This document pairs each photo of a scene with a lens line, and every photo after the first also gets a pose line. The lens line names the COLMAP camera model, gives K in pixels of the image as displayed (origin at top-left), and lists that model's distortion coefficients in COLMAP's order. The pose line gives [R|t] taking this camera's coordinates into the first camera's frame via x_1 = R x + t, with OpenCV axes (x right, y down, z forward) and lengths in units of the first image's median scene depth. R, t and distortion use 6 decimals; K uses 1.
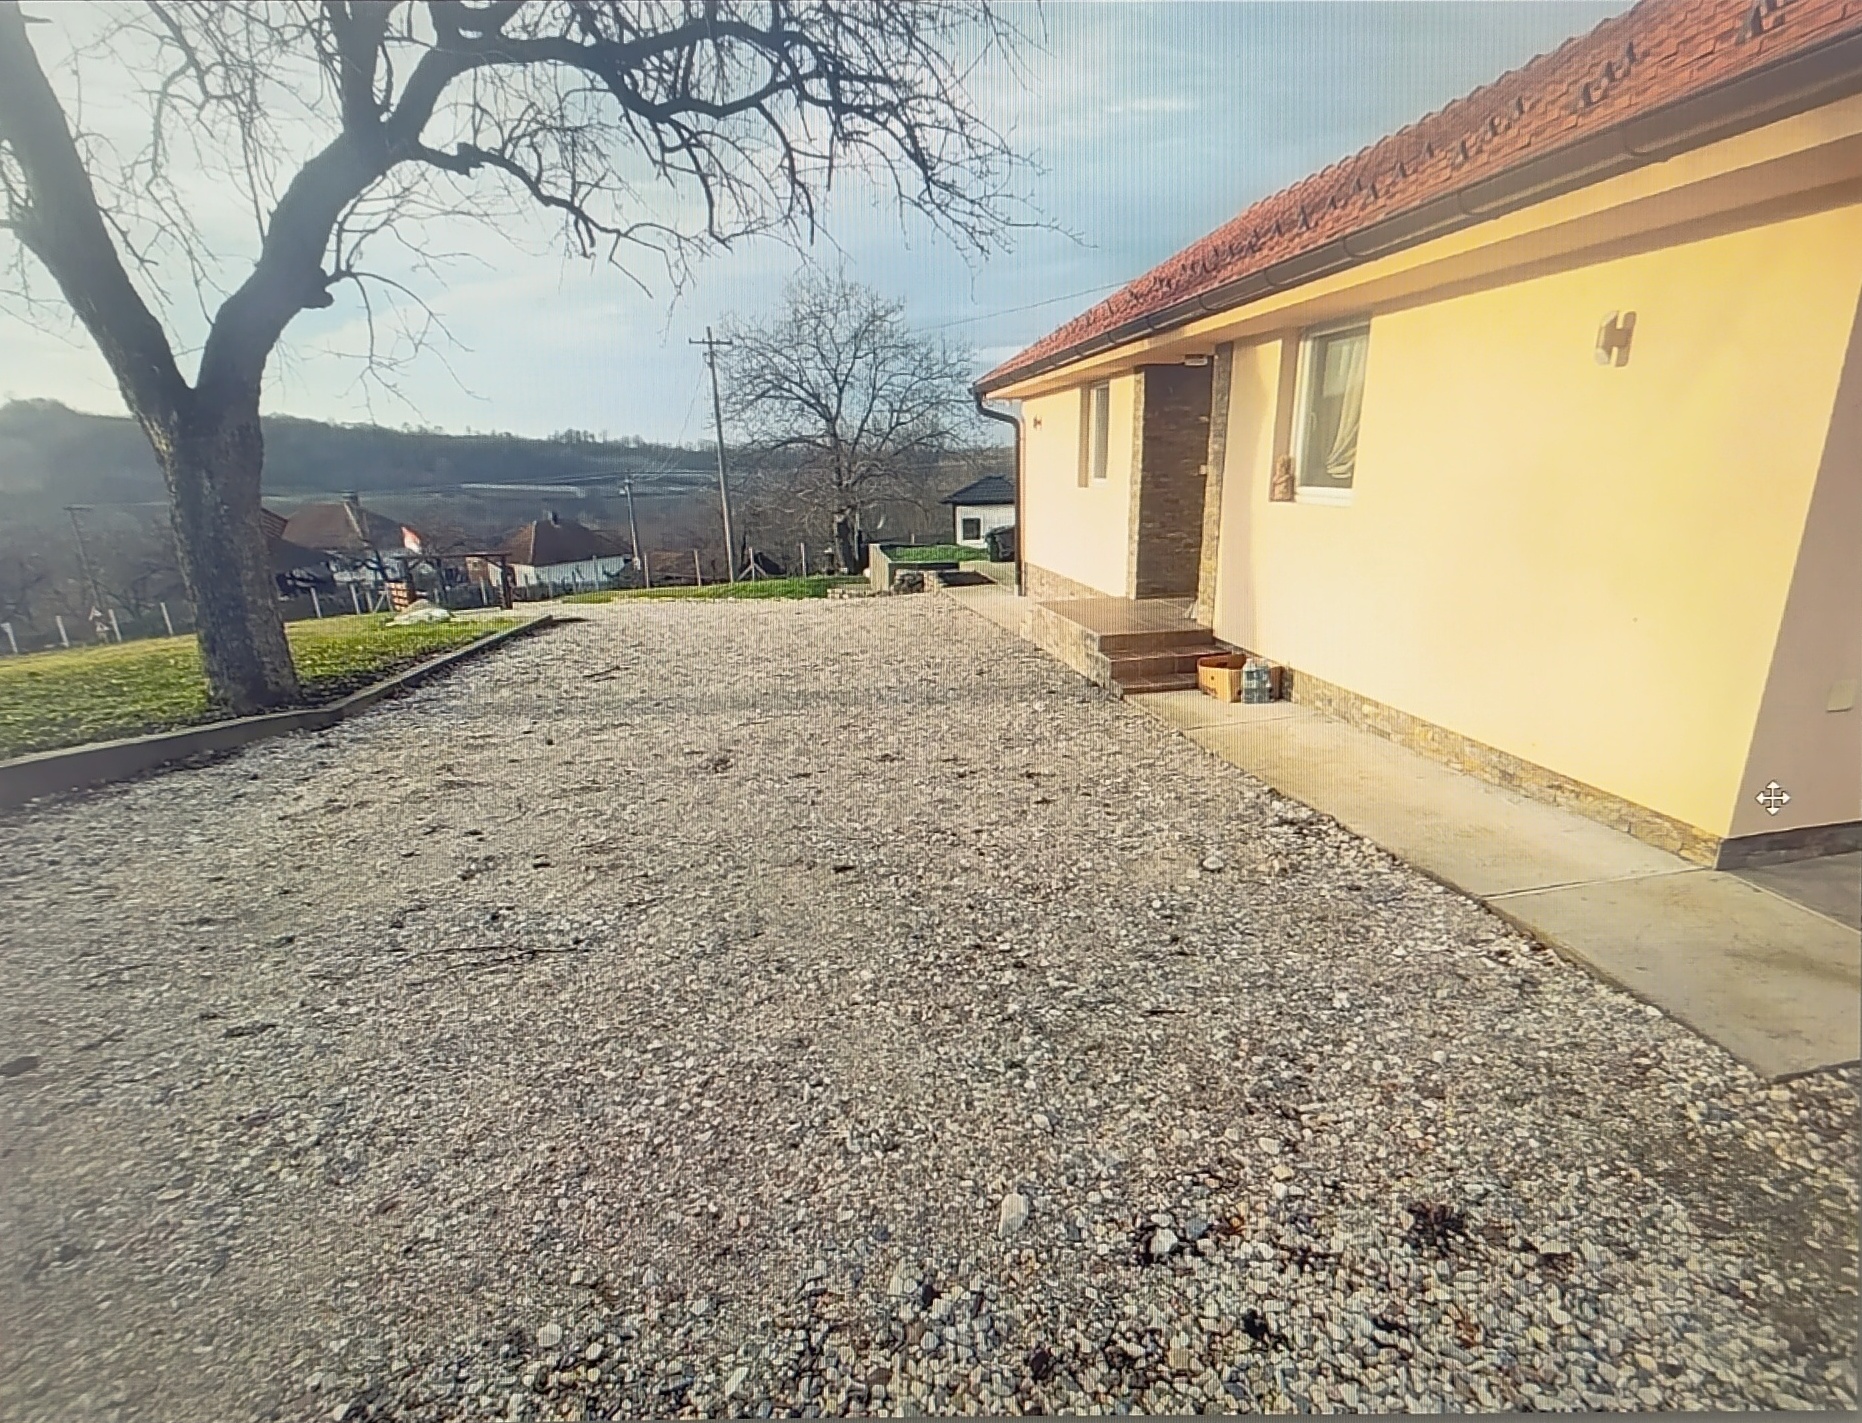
lens RADIAL K [[880.0, 0, 933.2], [0, 880.0, 745.0], [0, 0, 1]] dist [-0.013221, -0.000135]
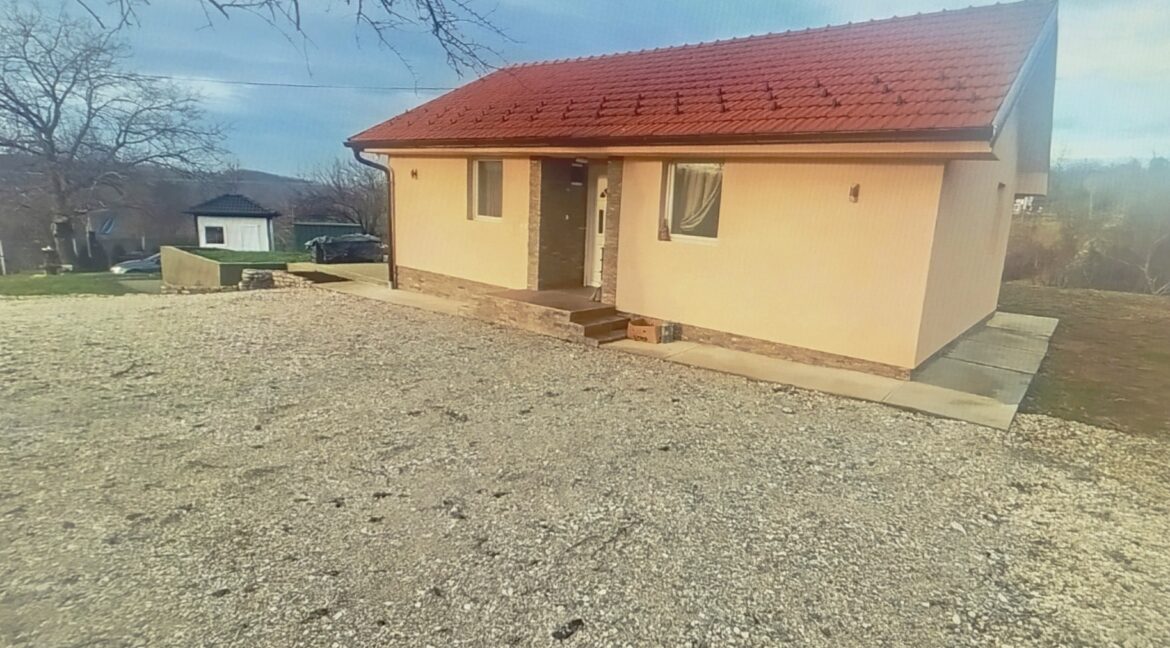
lens RADIAL K [[621.7, 0, 585.0], [0, 621.7, 324.0], [0, 0, 1]] dist [0.001188, -0.000503]
pose [[0.725656, -0.060139, 0.685425, -0.720605], [0.129828, 0.990246, -0.050564, -0.043377], [-0.675698, 0.125680, 0.726386, 0.122628]]
